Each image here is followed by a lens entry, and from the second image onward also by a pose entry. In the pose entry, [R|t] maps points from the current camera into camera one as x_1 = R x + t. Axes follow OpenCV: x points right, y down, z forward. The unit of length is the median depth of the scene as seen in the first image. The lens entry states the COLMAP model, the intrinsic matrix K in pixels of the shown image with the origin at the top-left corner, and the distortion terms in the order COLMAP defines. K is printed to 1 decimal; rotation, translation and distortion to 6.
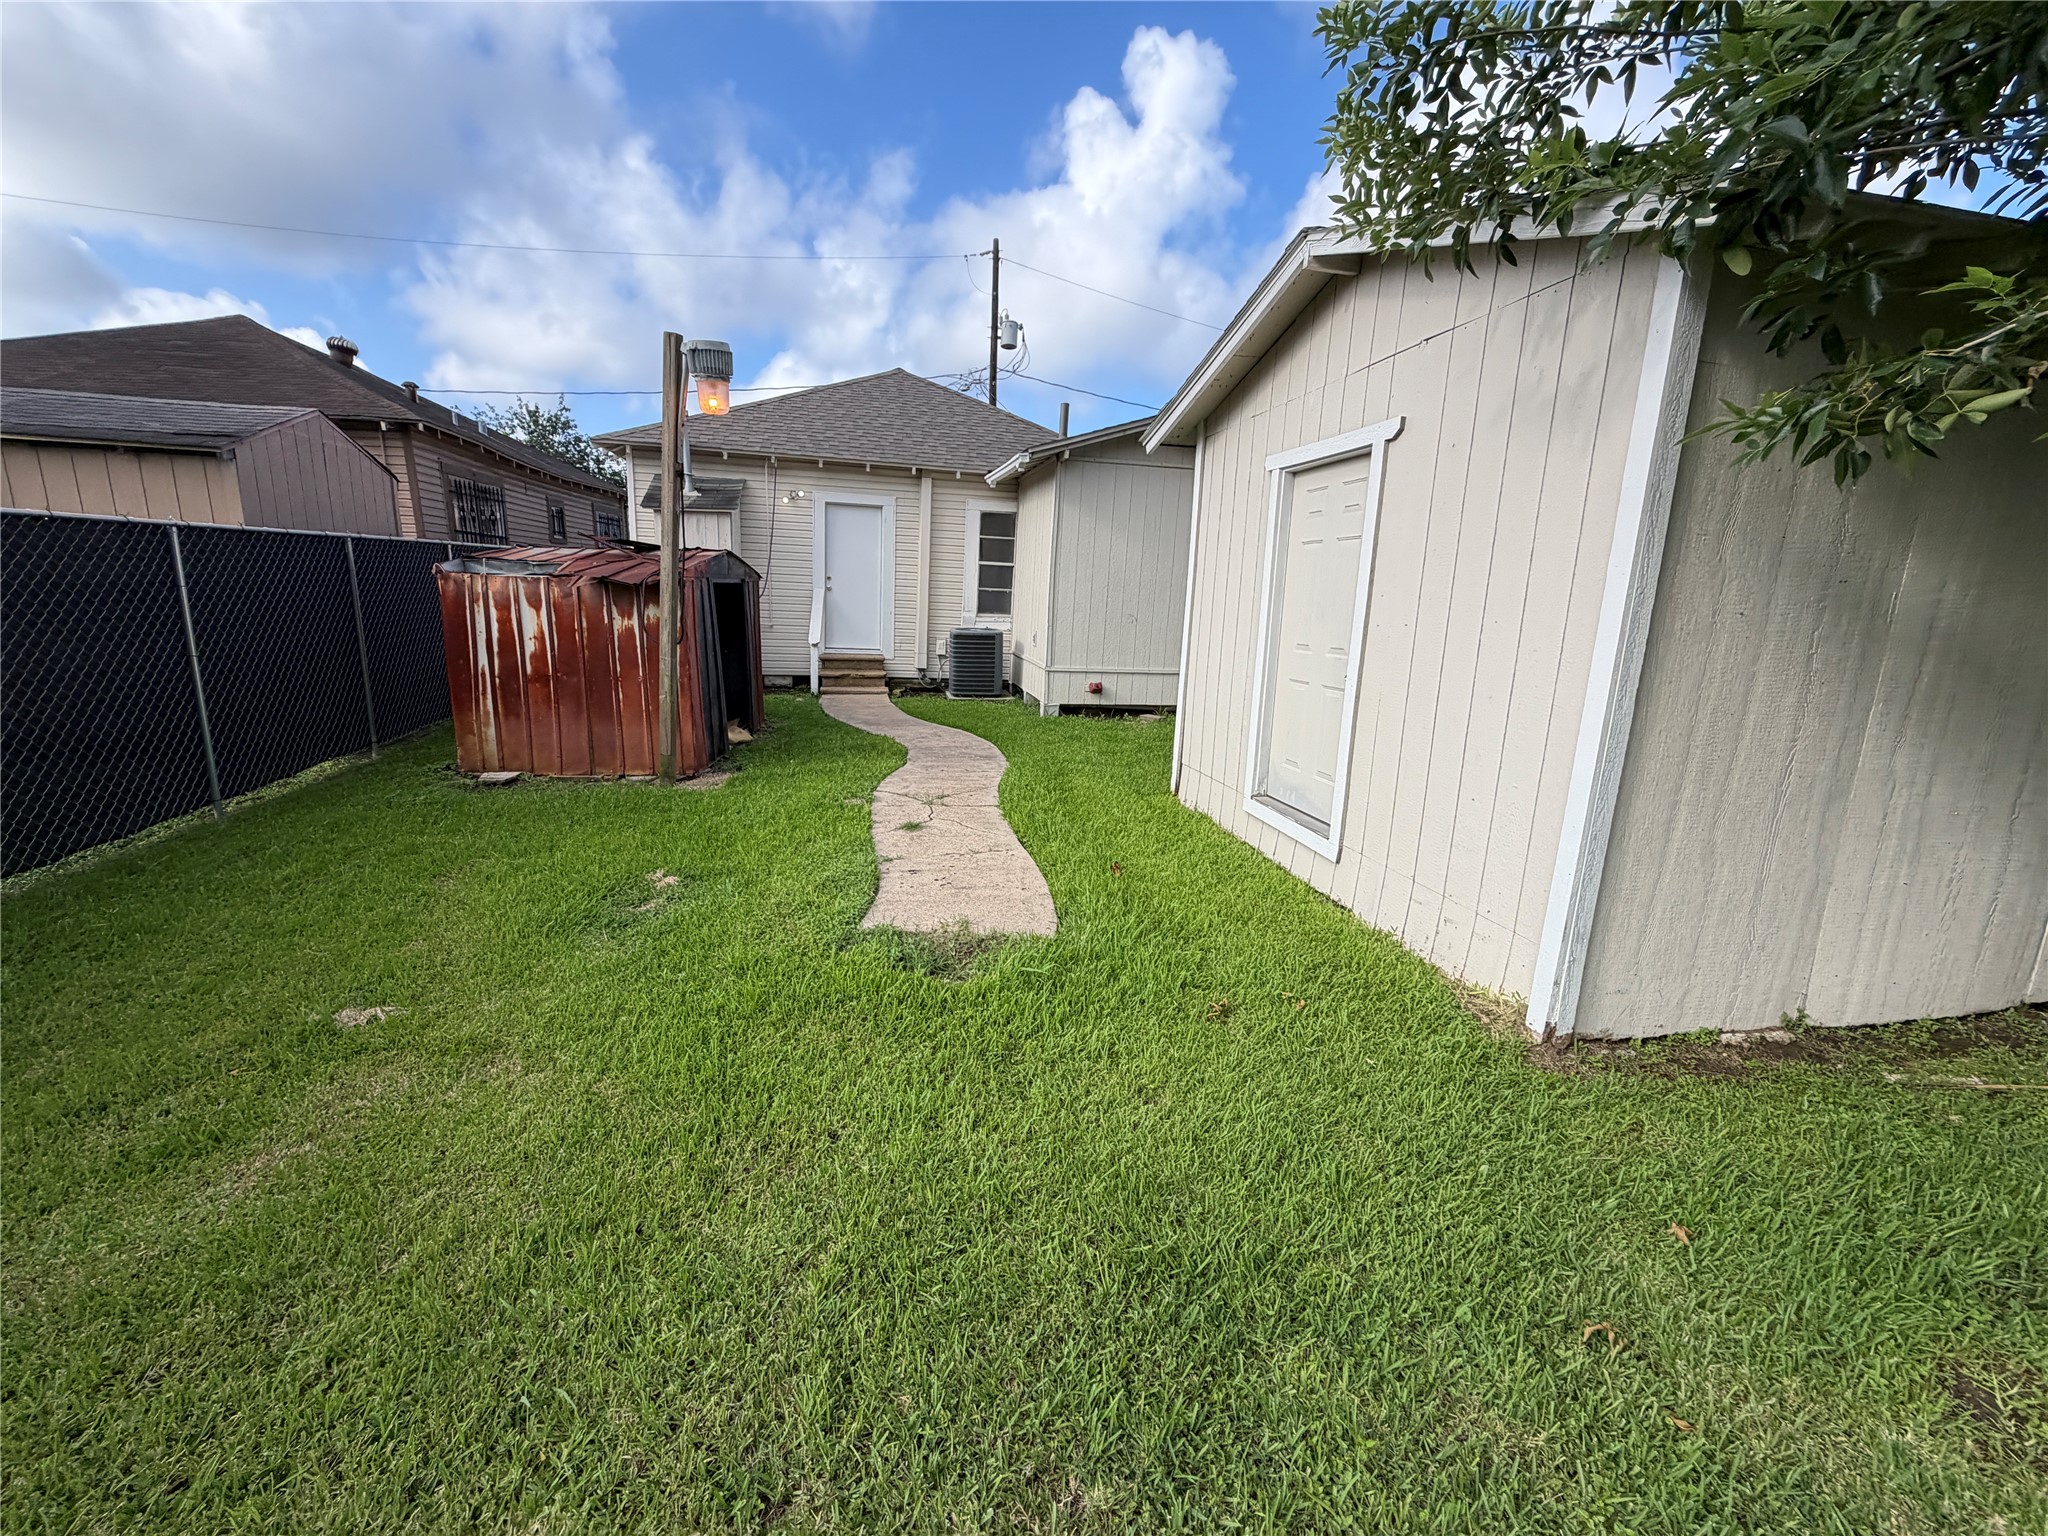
lens RADIAL K [[825.5, 0, 1016.8], [0, 825.5, 767.4], [0, 0, 1]] dist [0.001063, 0.000240]
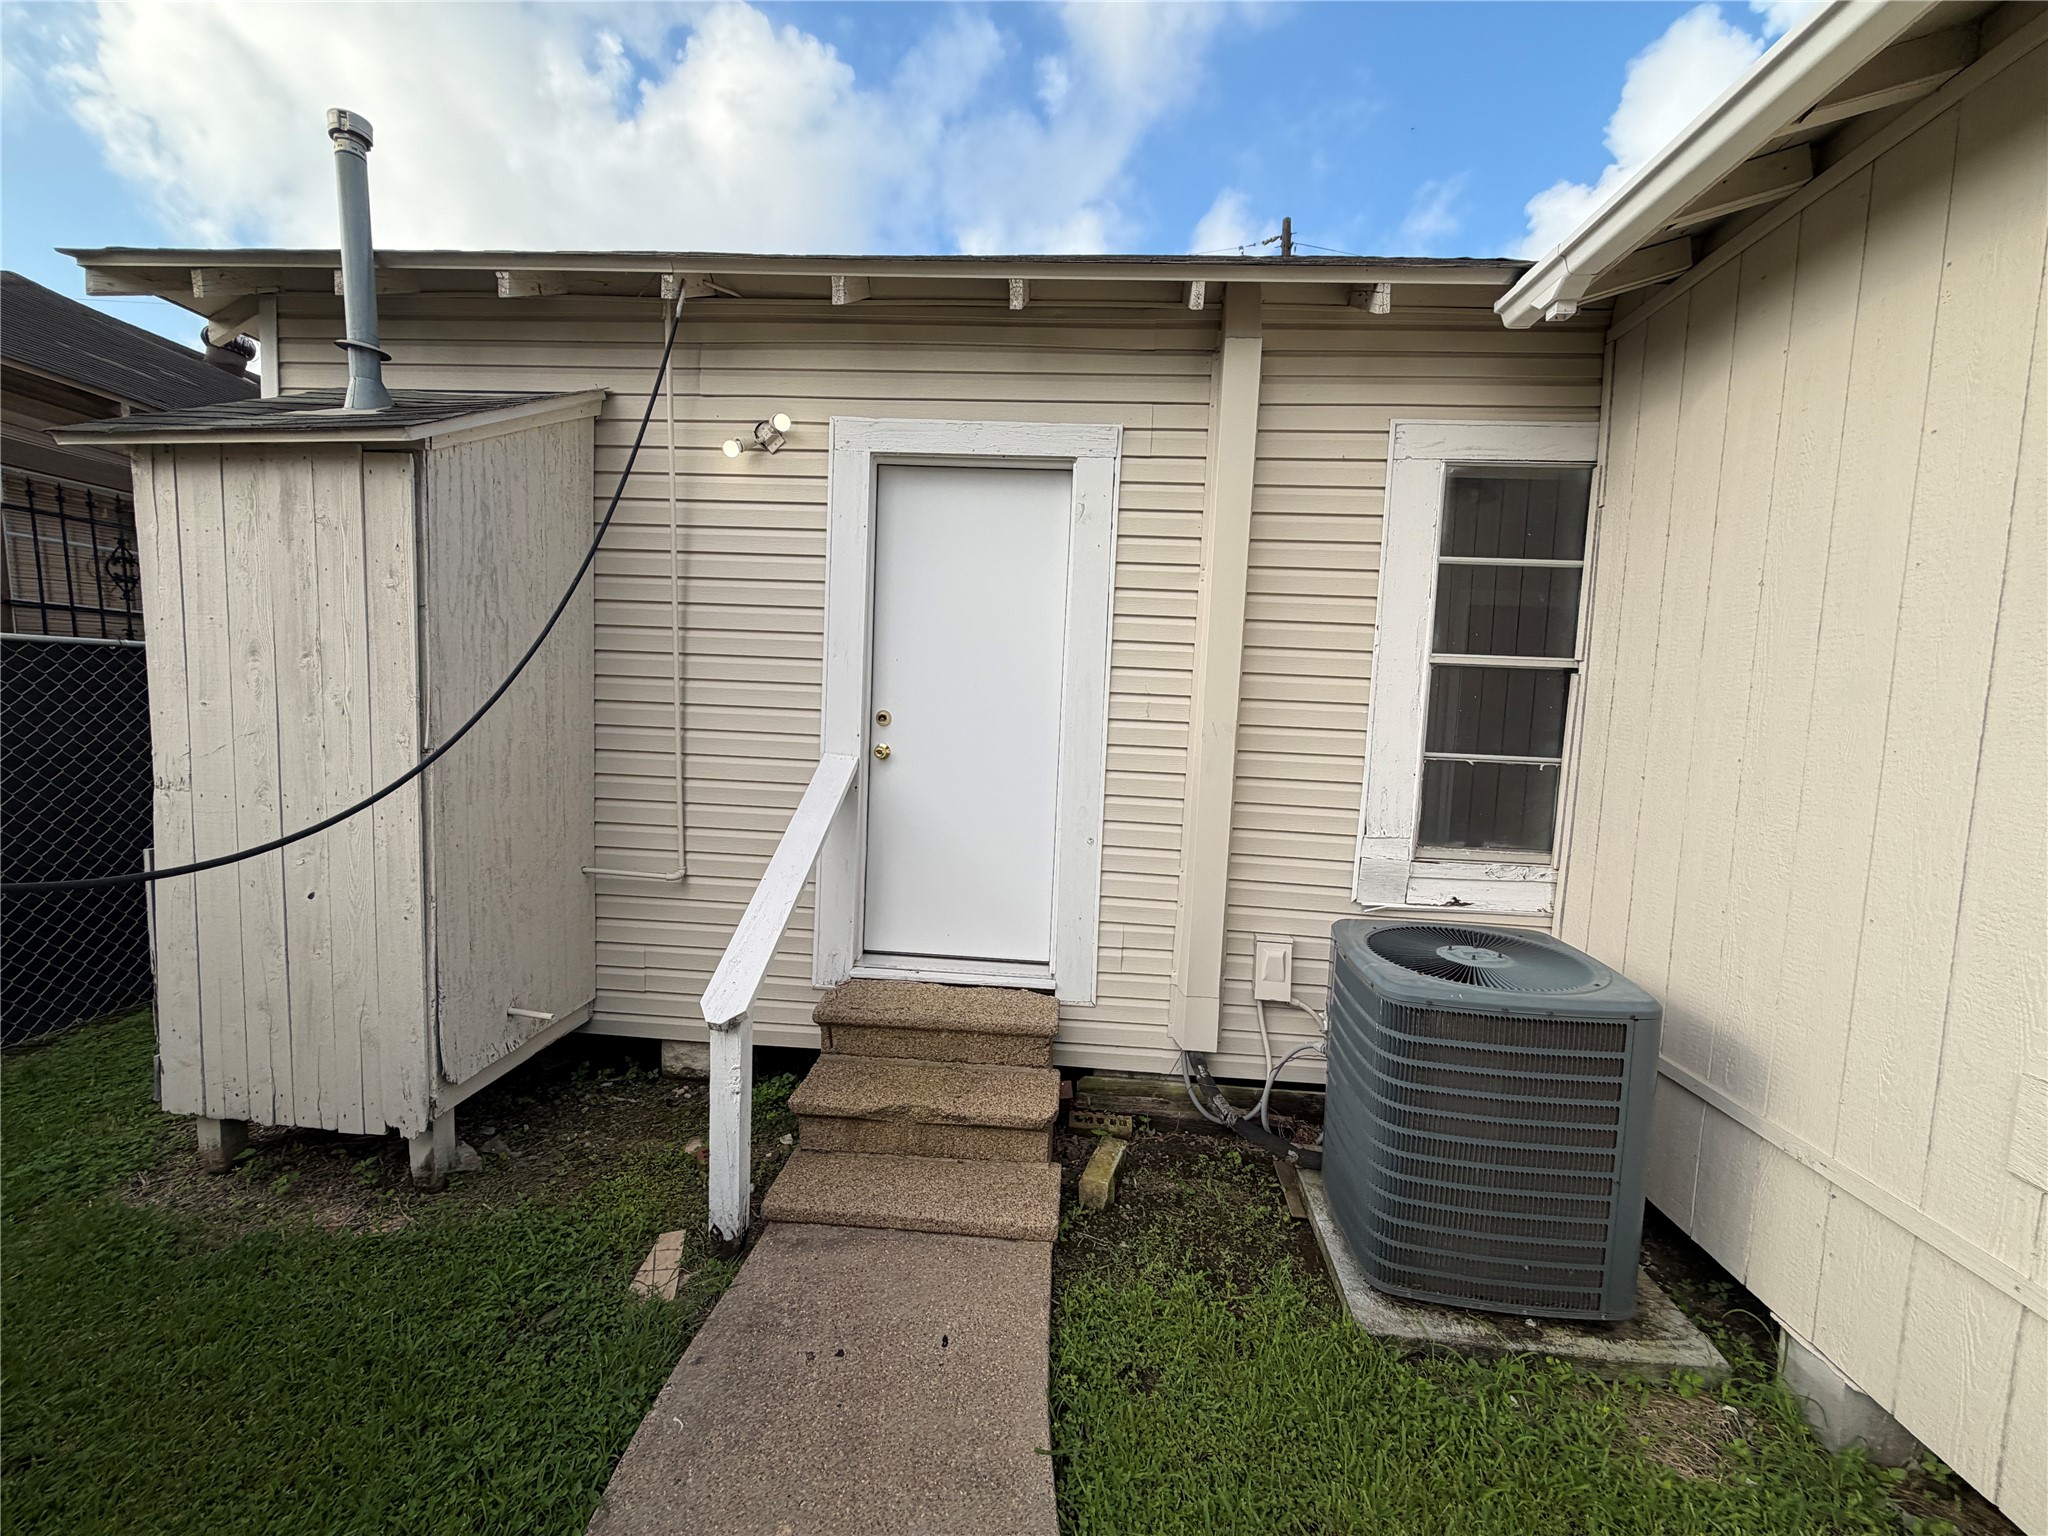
lens RADIAL K [[825.5, 0, 1009.4], [0, 825.5, 766.2], [0, 0, 1]] dist [0.001063, 0.000240]
pose [[0.960716, 0.015862, -0.277080, -0.109947], [-0.055524, 0.989167, -0.135891, -0.186044], [0.271923, 0.145937, 0.951189, 0.782701]]
